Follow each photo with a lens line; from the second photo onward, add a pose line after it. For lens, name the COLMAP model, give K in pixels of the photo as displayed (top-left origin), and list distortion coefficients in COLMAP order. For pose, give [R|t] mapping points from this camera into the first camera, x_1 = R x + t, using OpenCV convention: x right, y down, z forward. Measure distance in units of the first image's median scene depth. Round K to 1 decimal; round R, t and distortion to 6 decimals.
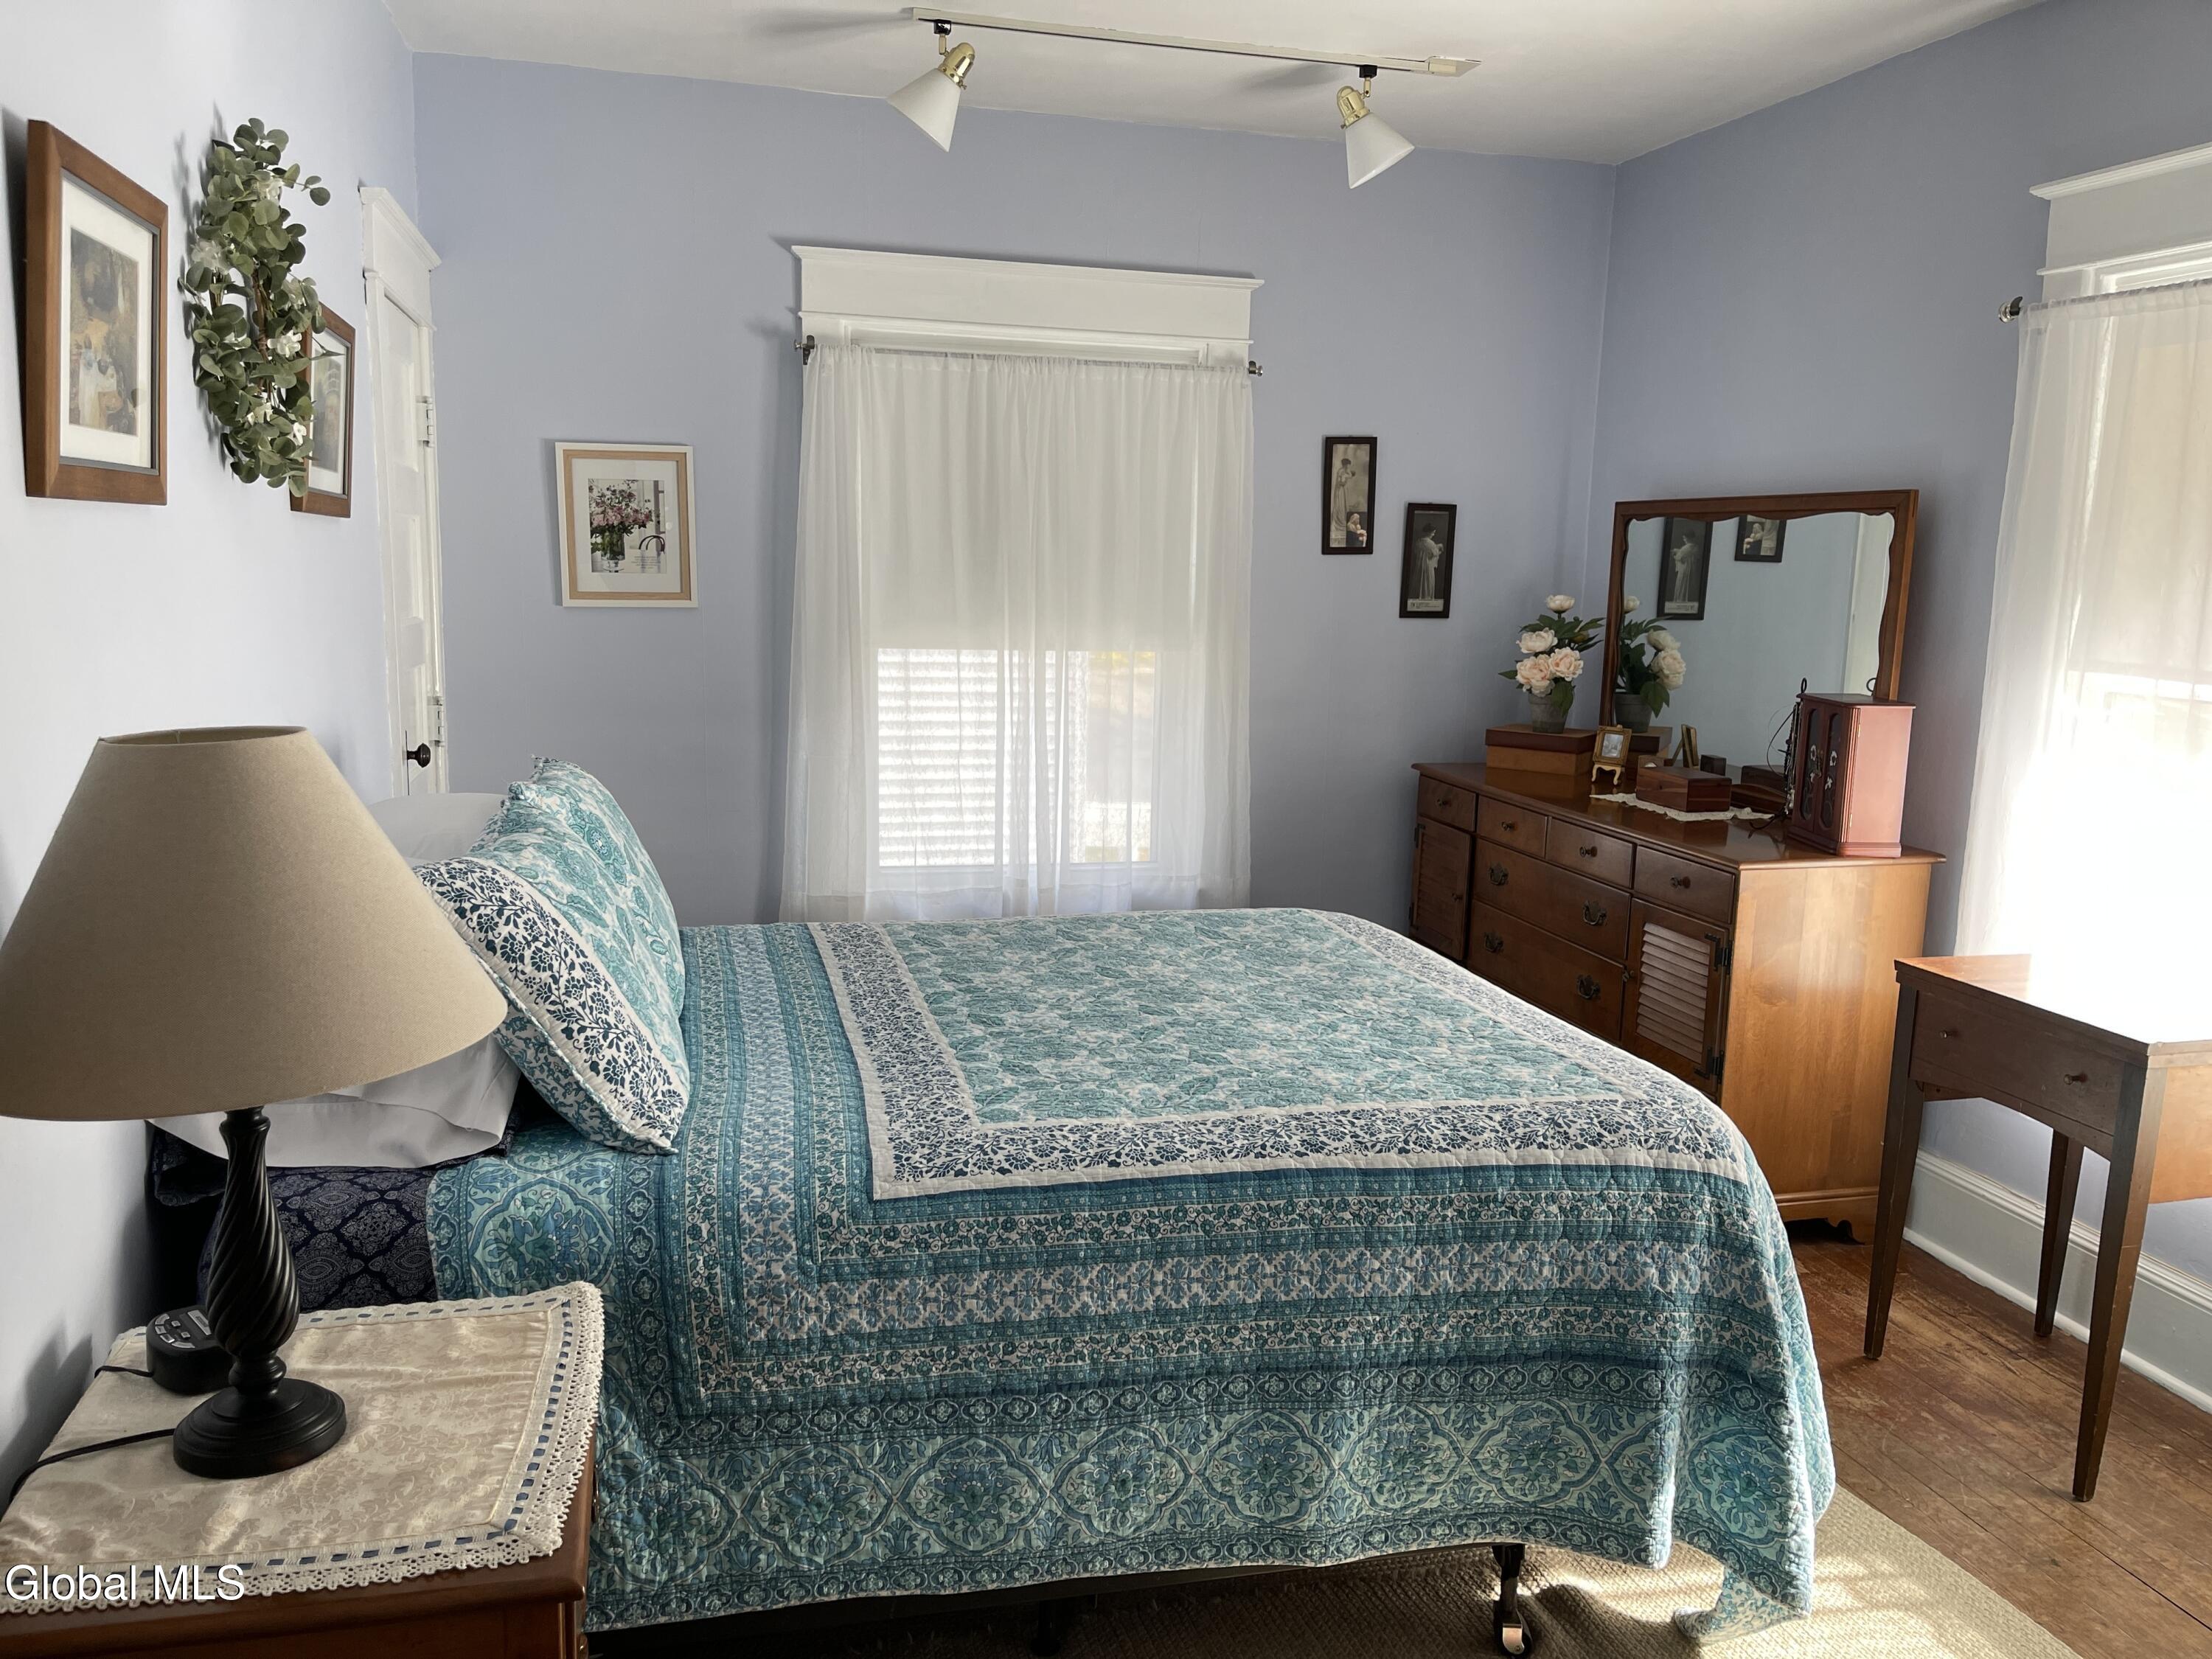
lens RADIAL K [[1678.3, 0, 1100.6], [0, 1678.3, 833.1], [0, 0, 1]] dist [0.074108, -0.095350]
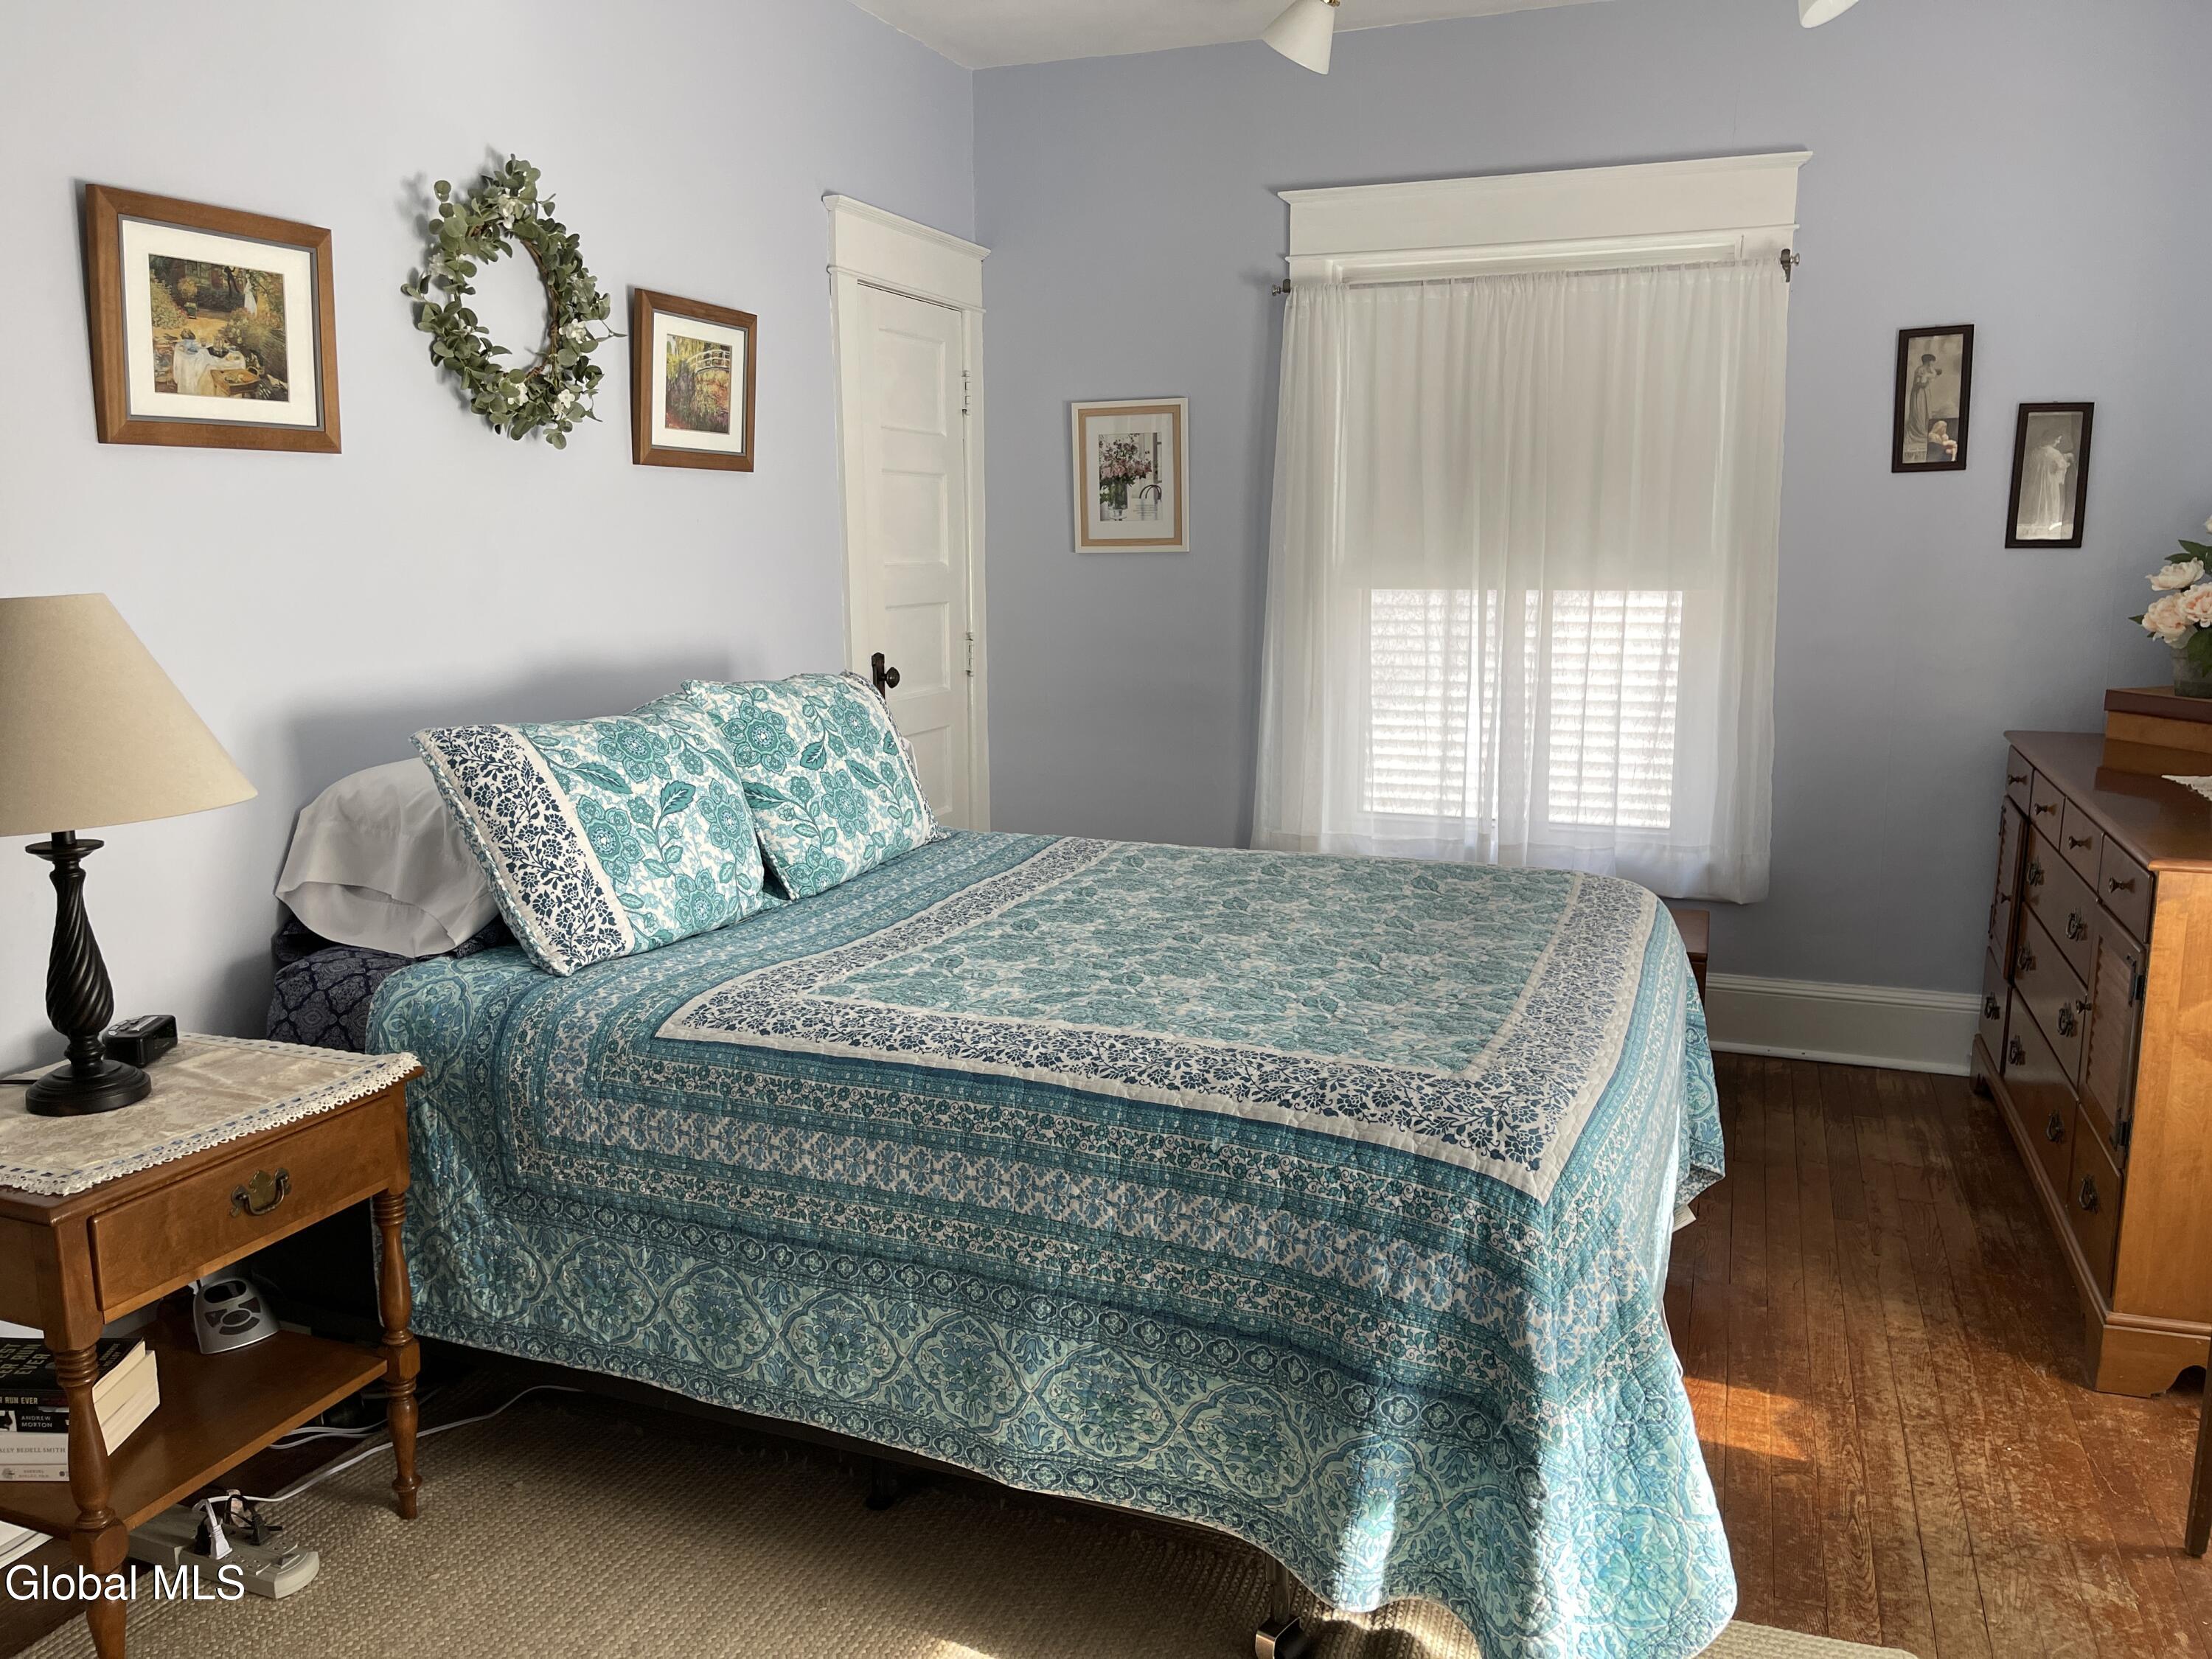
lens RADIAL K [[1682.8, 0, 1104.1], [0, 1682.8, 818.6], [0, 0, 1]] dist [0.079858, -0.131571]
pose [[0.816050, 0.071404, -0.573554, 0.693149], [-0.068984, 0.997279, 0.026004, 0.019419], [0.573850, 0.018346, 0.818755, 0.219691]]
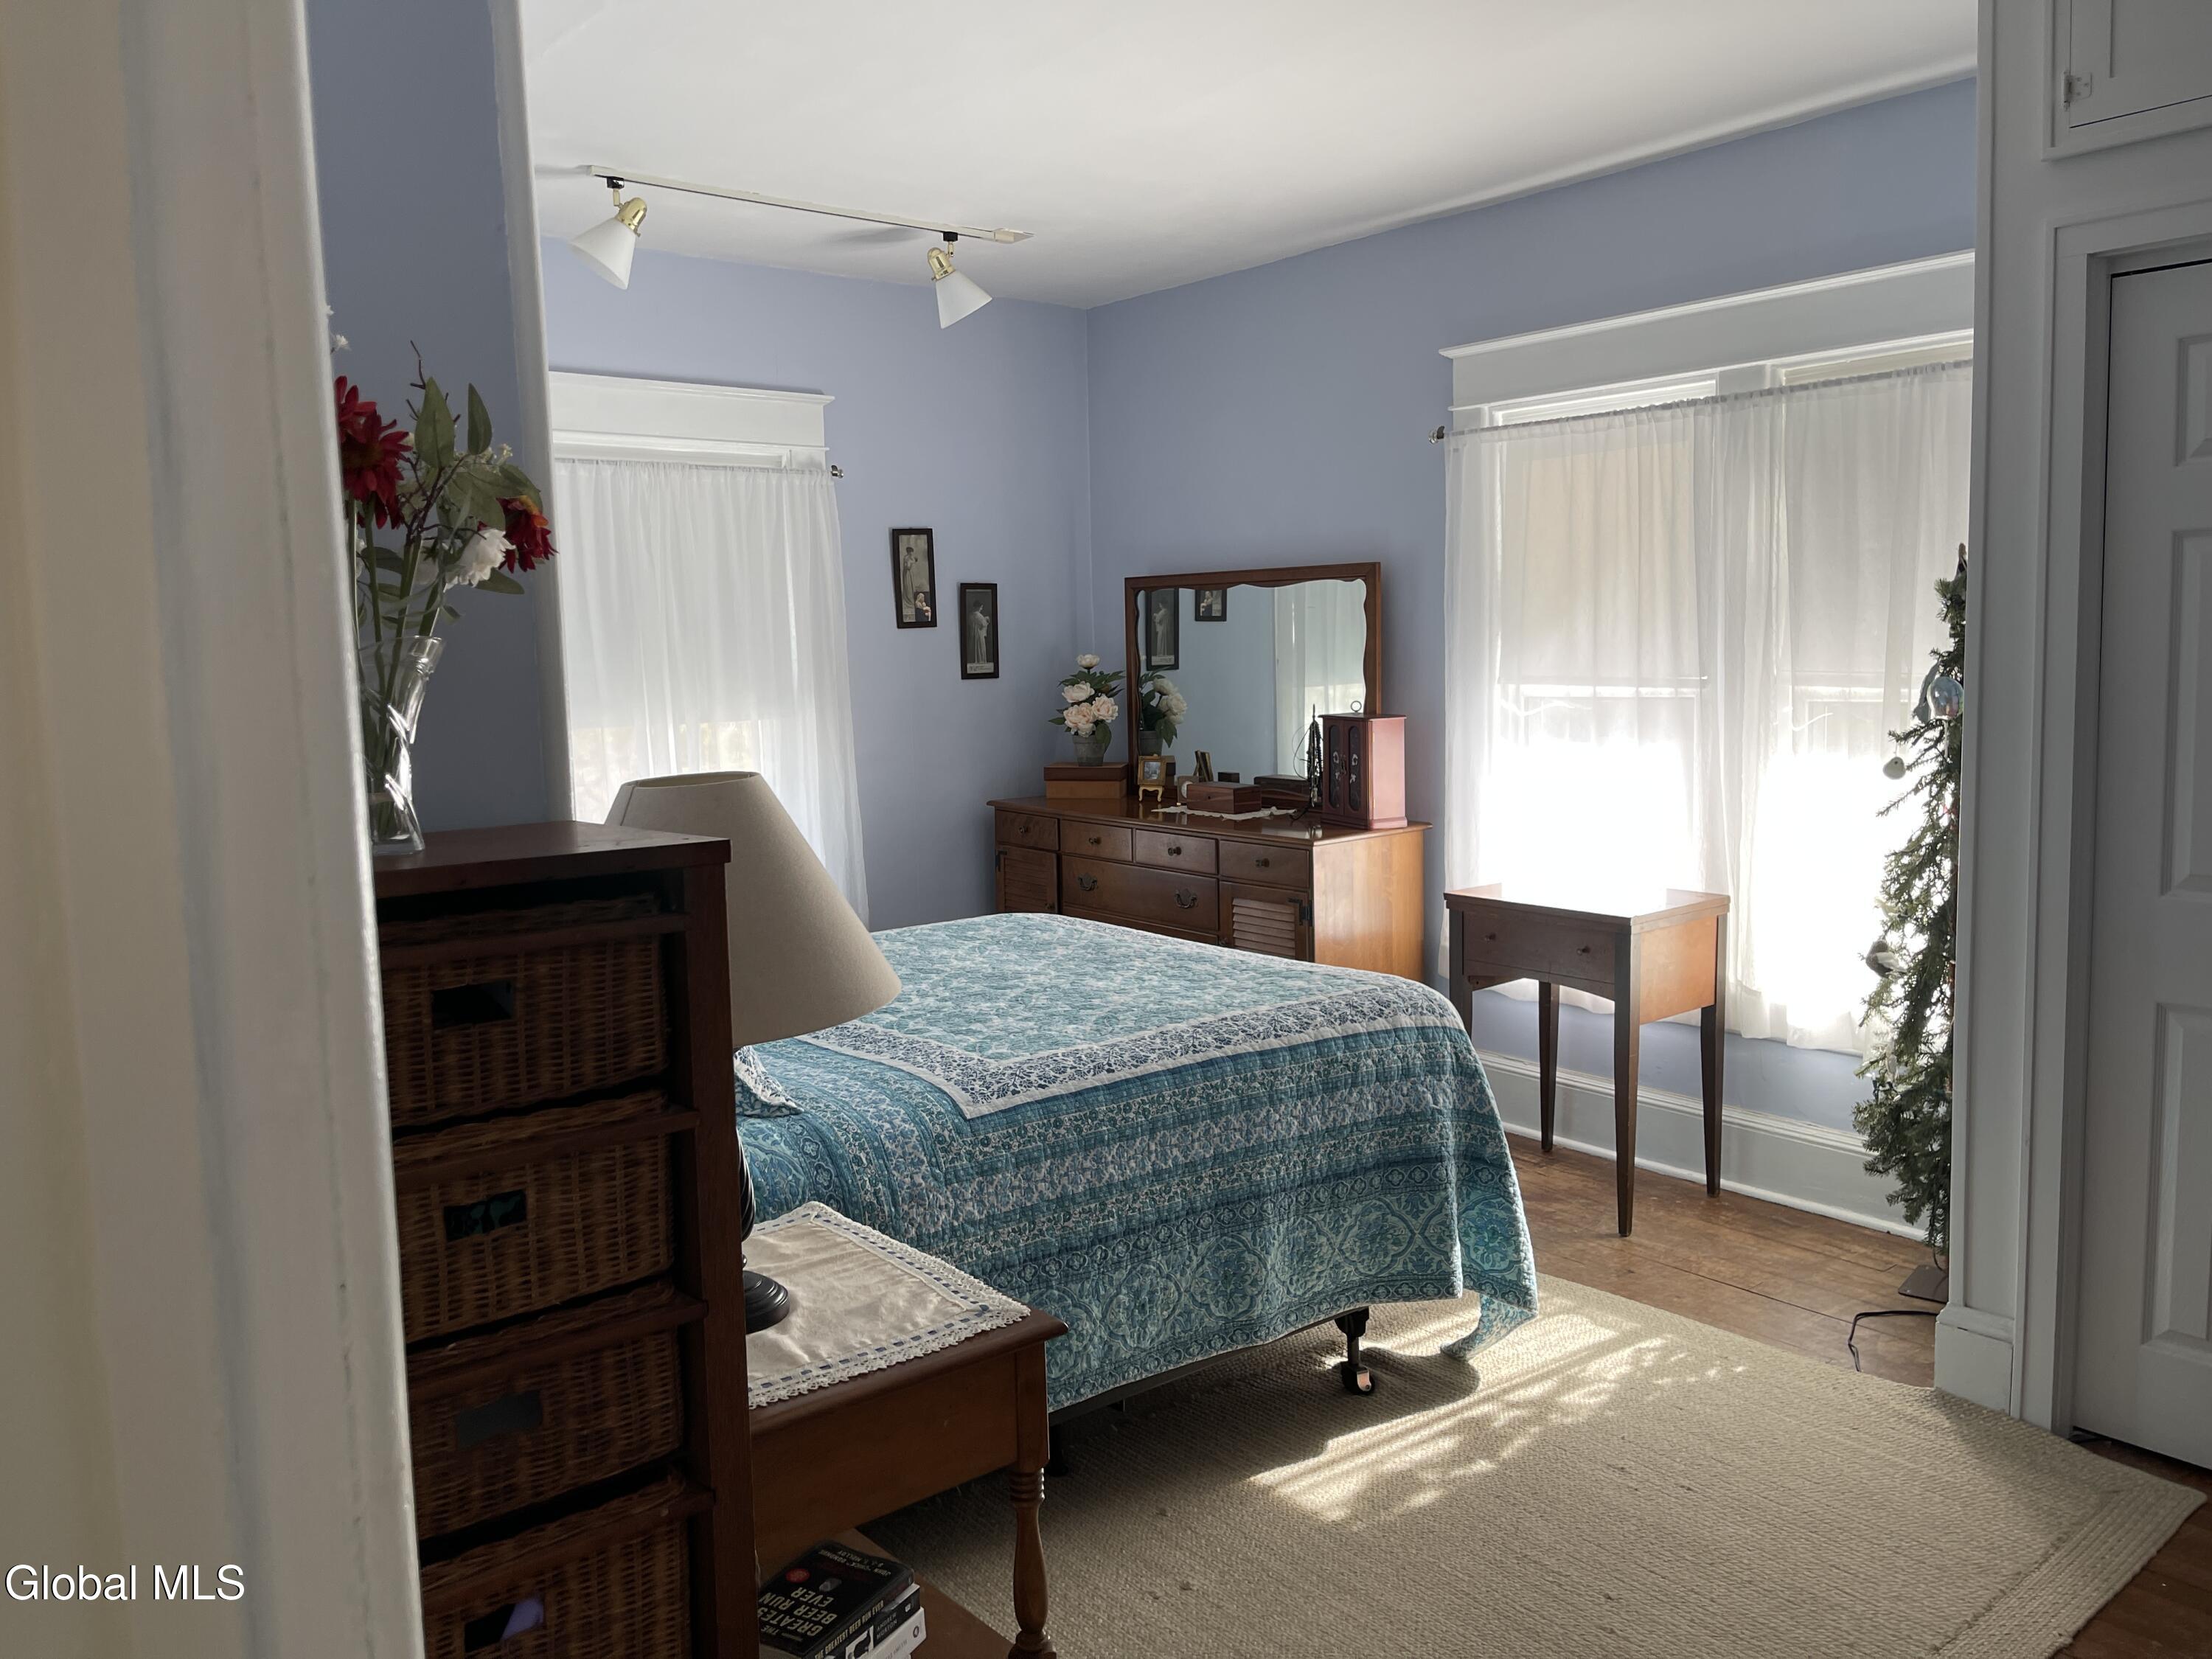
lens RADIAL K [[1680.3, 0, 1102.0], [0, 1680.3, 802.7], [0, 0, 1]] dist [0.127308, -0.192290]
pose [[0.908149, -0.087179, 0.409470, -0.511425], [0.112904, 0.992839, -0.039023, 0.033305], [-0.403136, 0.081669, 0.911489, -0.239758]]
